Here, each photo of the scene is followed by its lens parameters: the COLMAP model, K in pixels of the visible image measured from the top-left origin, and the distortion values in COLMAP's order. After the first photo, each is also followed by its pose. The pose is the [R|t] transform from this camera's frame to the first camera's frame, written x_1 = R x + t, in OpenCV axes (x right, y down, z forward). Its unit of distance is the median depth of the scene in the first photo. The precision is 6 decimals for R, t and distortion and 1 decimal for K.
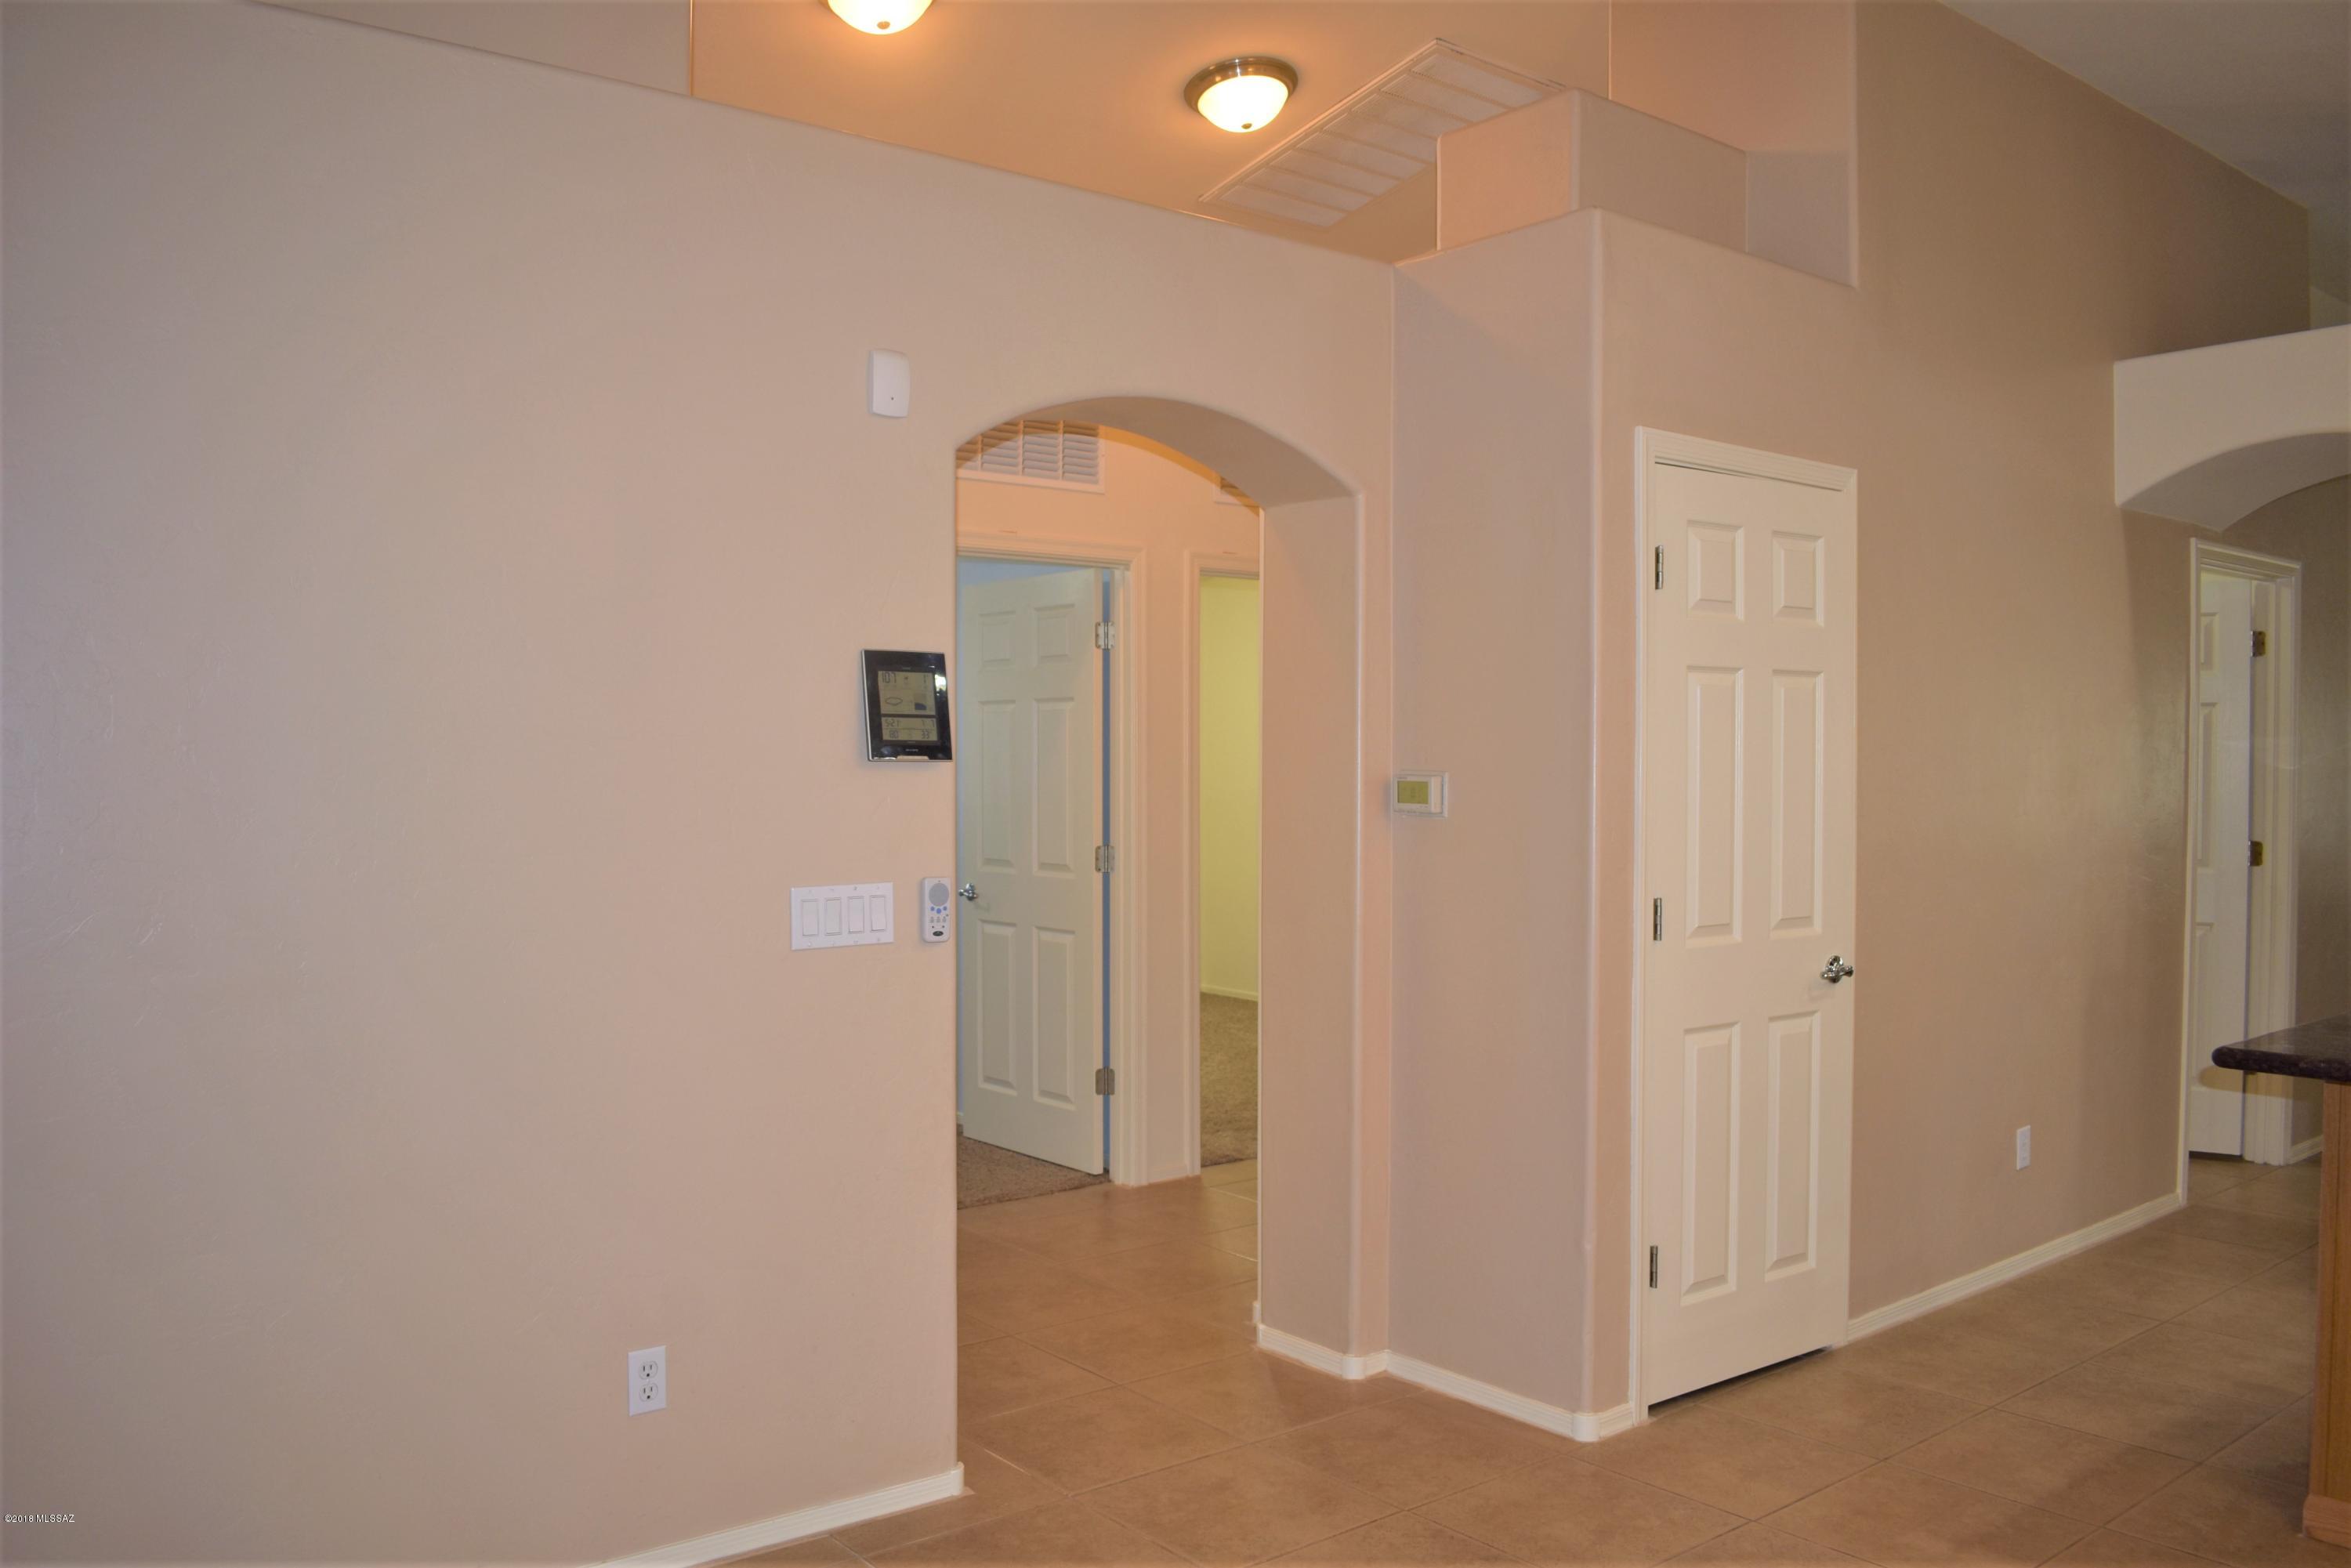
lens RADIAL K [[1812.0, 0, 1177.3], [0, 1812.0, 797.1], [0, 0, 1]] dist [-0.084482, 0.003324]
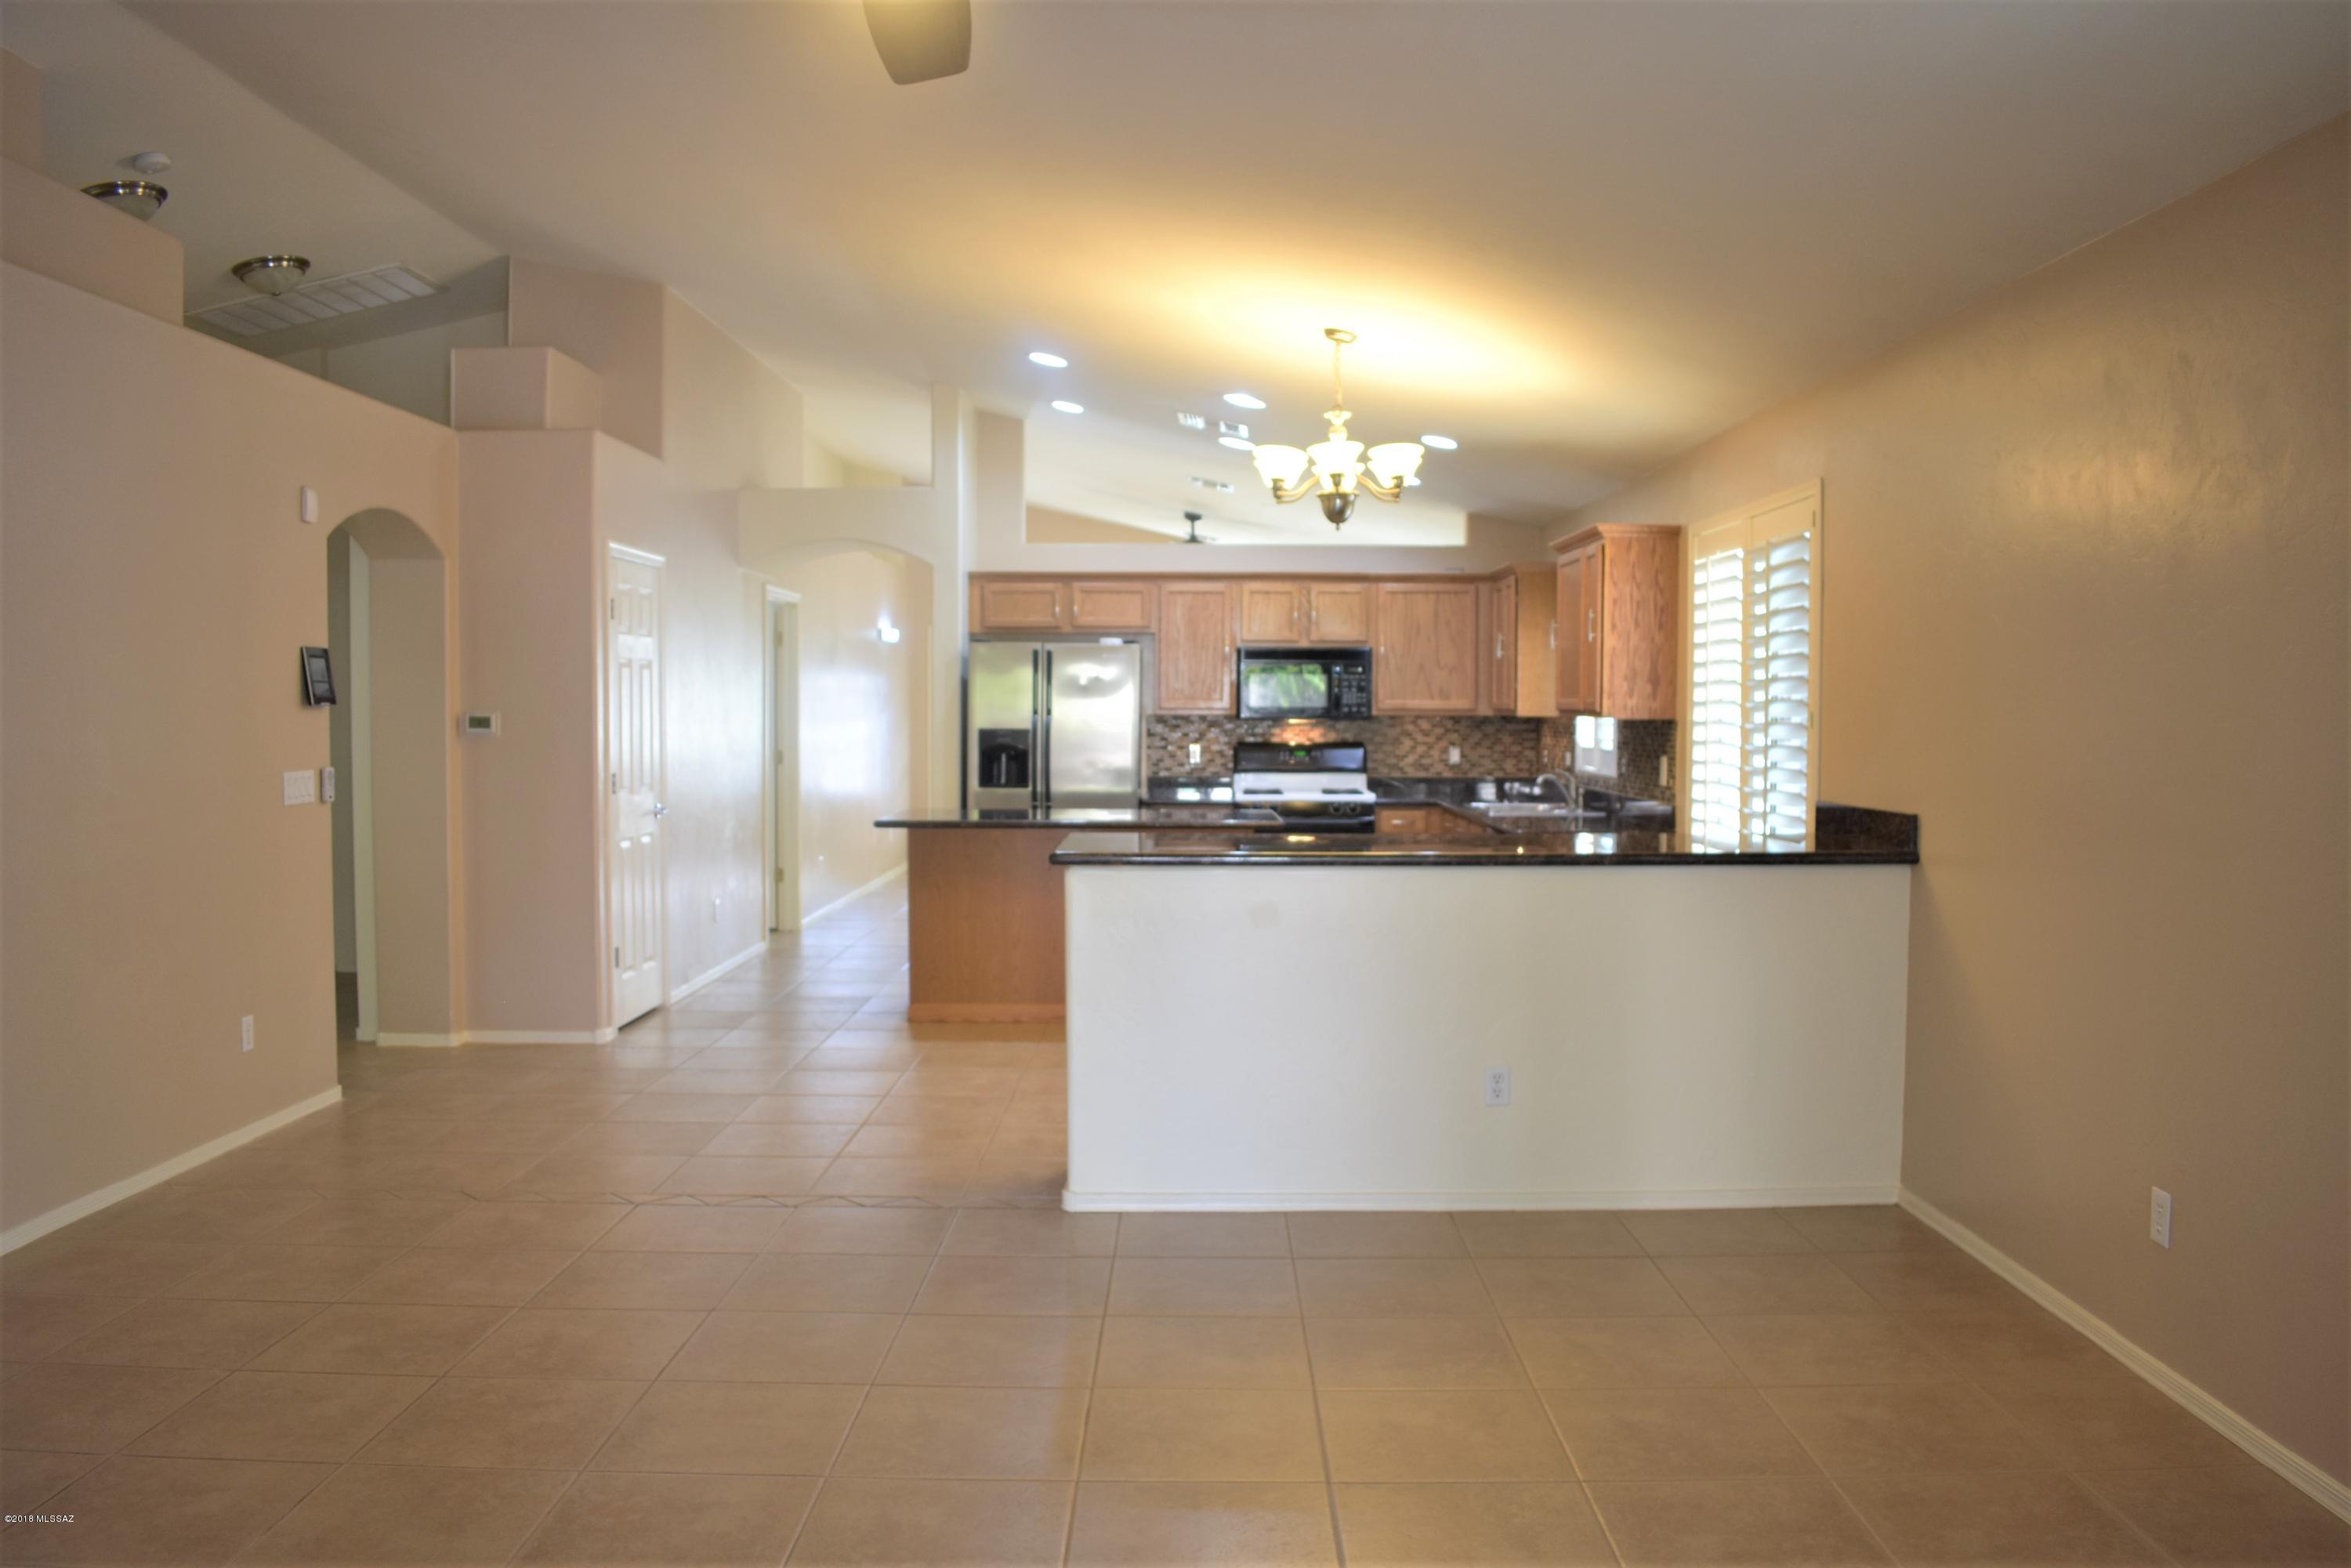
lens RADIAL K [[1812.0, 0, 1177.3], [0, 1812.0, 797.1], [0, 0, 1]] dist [-0.084482, 0.003324]
pose [[0.636640, -0.035834, 0.770328, -0.873298], [0.010153, 0.999223, 0.038090, 0.011668], [-0.771094, -0.016428, 0.636509, -0.757046]]
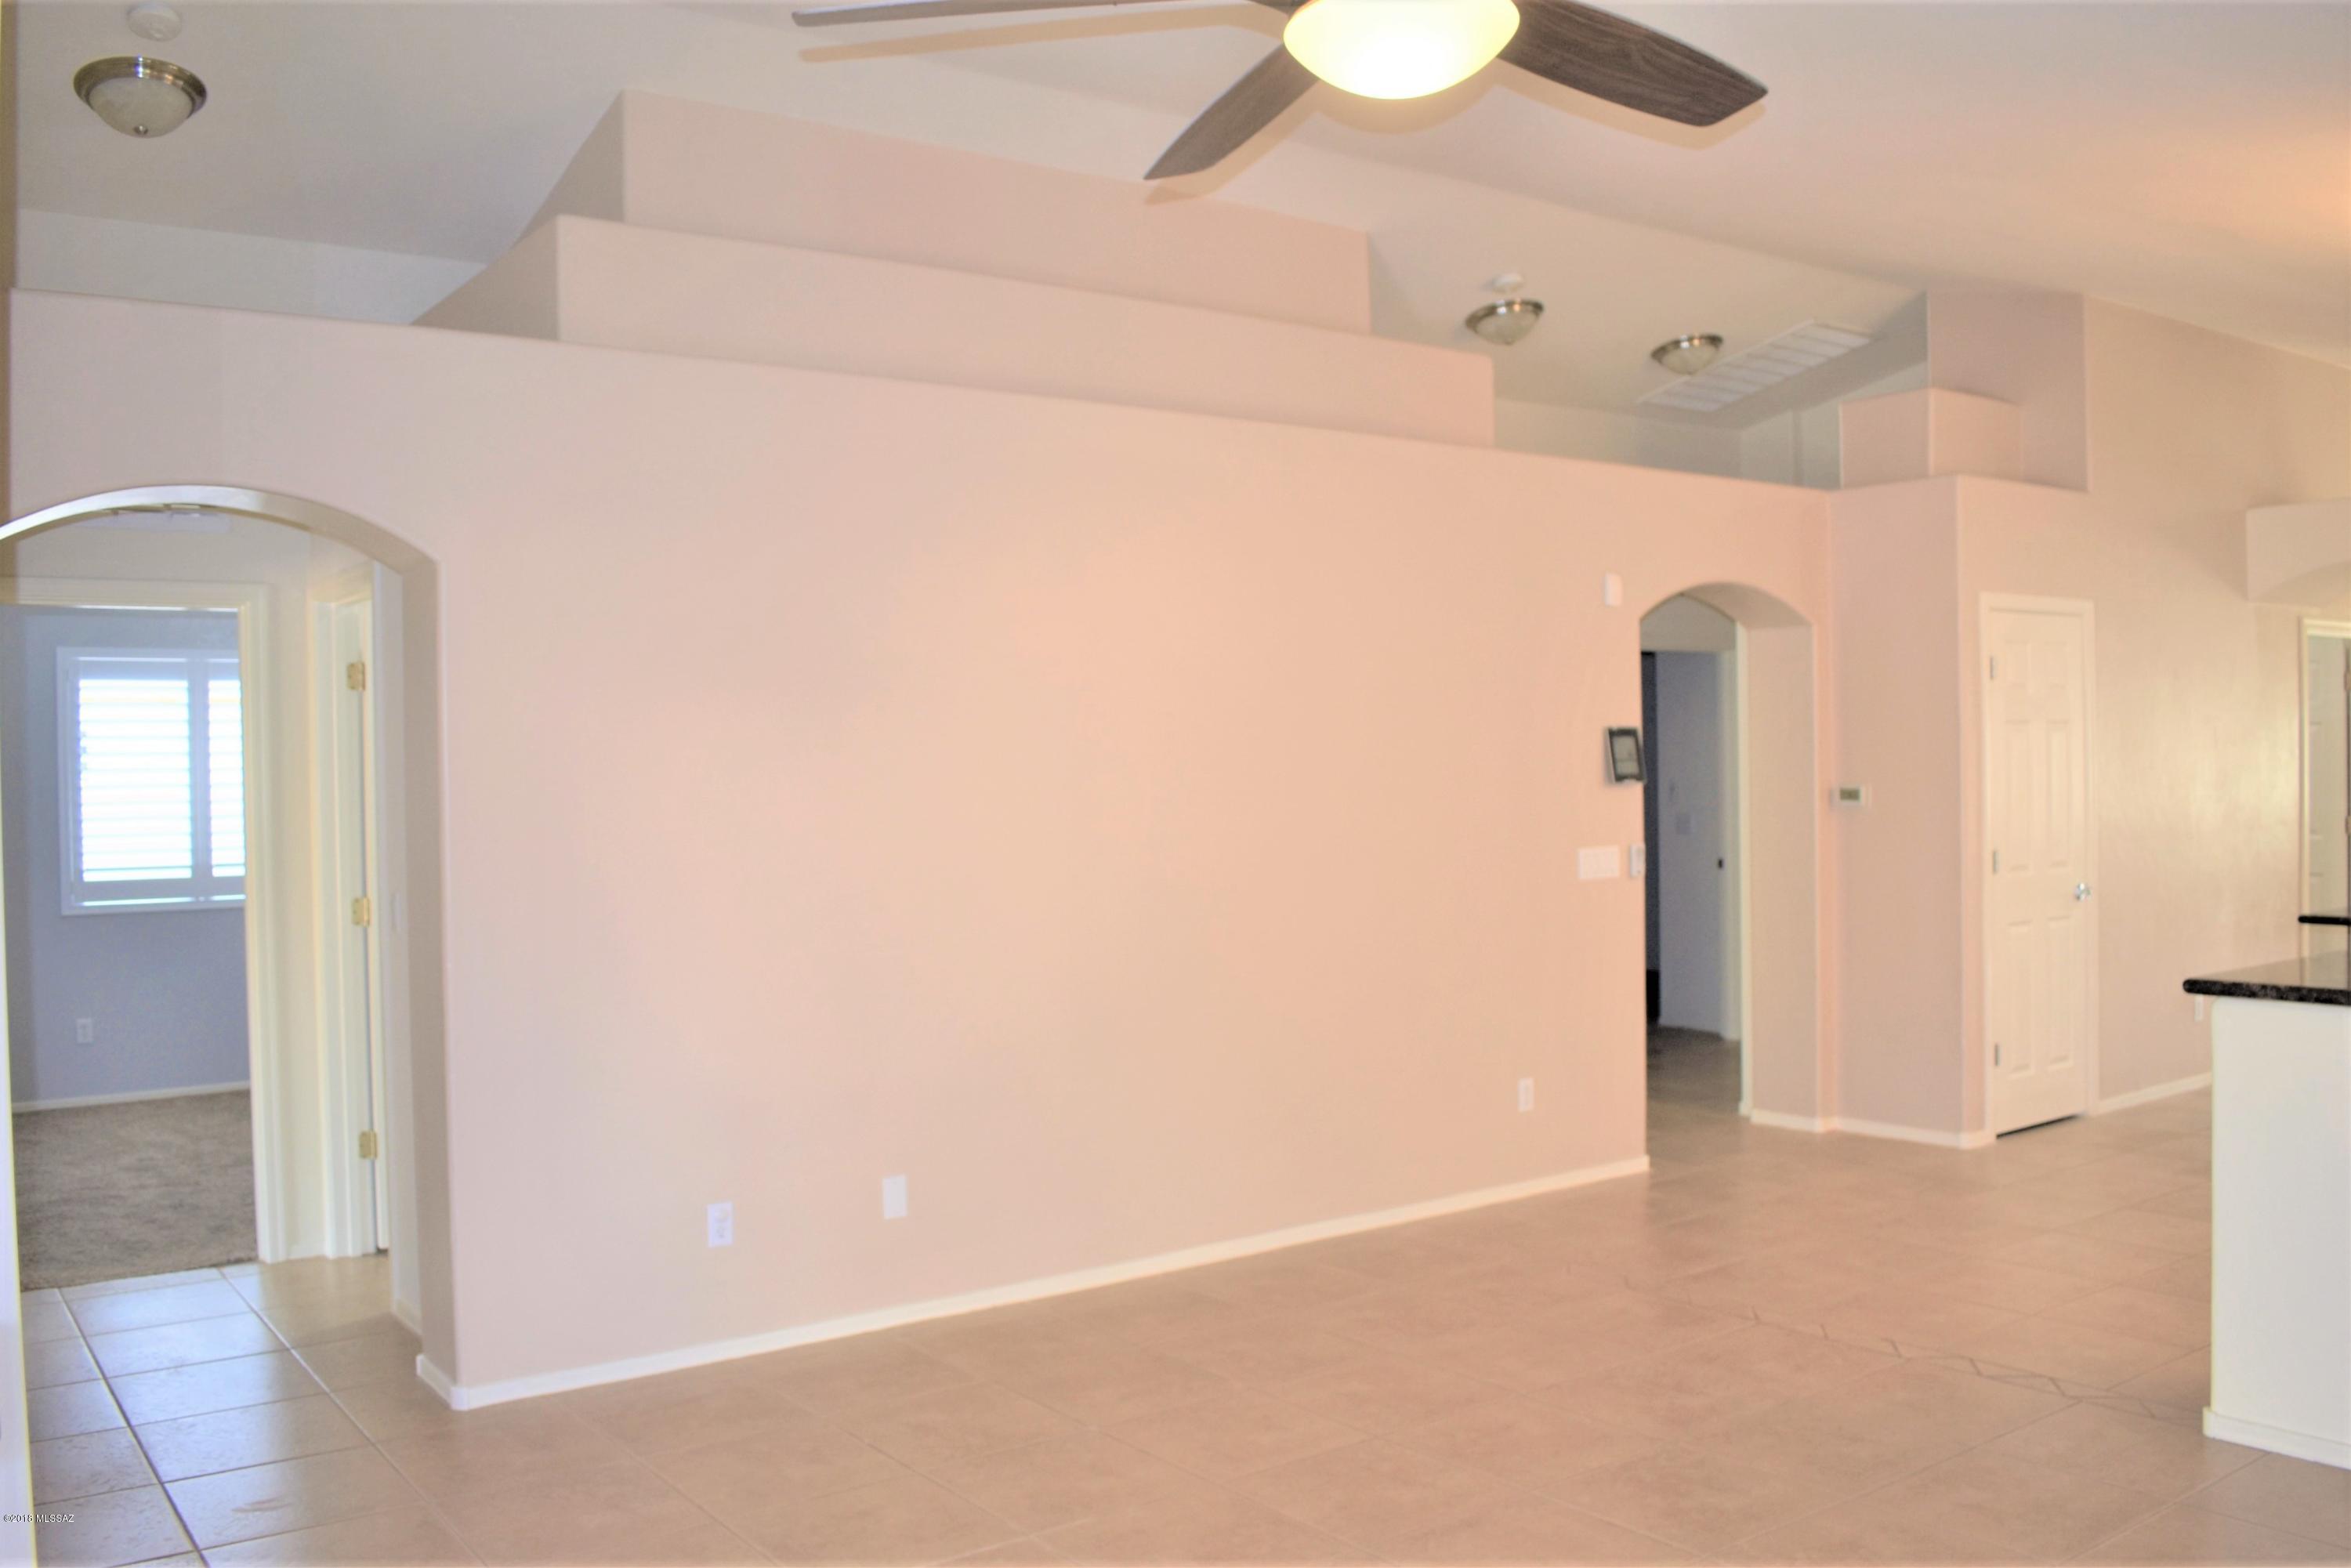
lens RADIAL K [[1952.6, 0, 1175.5], [0, 1952.6, 784.0], [0, 0, 1]] dist [-0.085534, -0.000400]
pose [[0.999300, -0.016440, -0.033617, -0.488479], [0.016244, 0.999849, -0.006101, -0.012771], [0.033712, 0.005551, 0.999416, -0.954859]]
